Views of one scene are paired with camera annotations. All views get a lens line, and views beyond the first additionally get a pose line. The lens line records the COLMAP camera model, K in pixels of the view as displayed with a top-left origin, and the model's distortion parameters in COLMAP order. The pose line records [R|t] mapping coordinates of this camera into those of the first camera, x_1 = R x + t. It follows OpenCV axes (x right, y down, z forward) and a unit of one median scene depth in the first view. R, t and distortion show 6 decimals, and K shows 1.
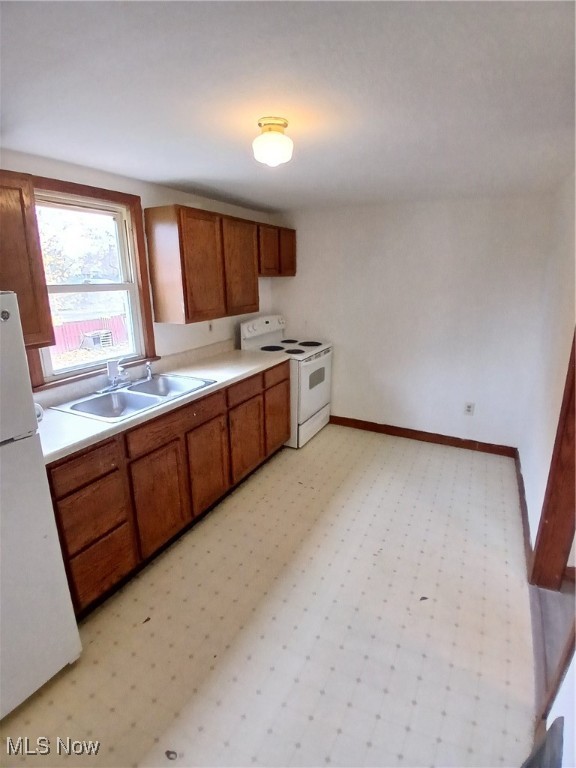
lens RADIAL K [[389.5, 0, 288.0], [0, 389.5, 384.0], [0, 0, 1]] dist [-0.000294, -0.045705]
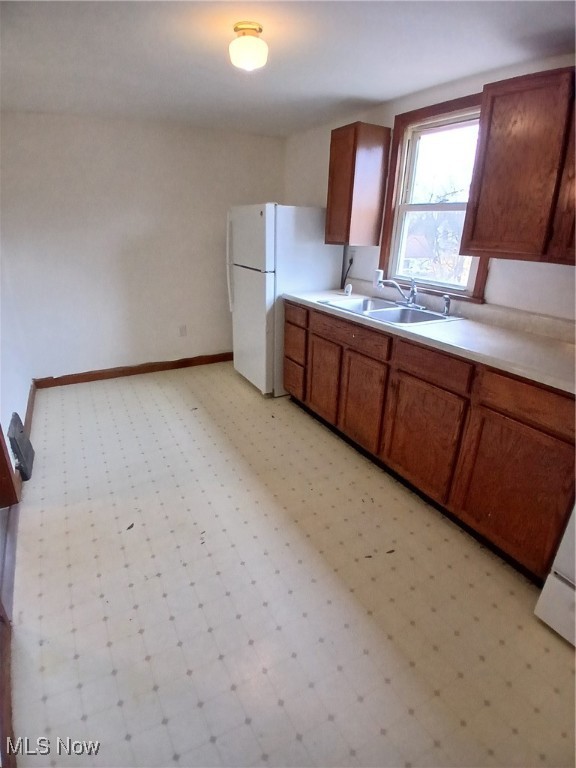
lens RADIAL K [[389.5, 0, 288.0], [0, 389.5, 384.0], [0, 0, 1]] dist [-0.000294, -0.045705]
pose [[-0.572111, 0.305044, -0.761339, 0.696470], [-0.235203, 0.828255, 0.508599, -0.306482], [0.785728, 0.470045, -0.402106, 1.409765]]
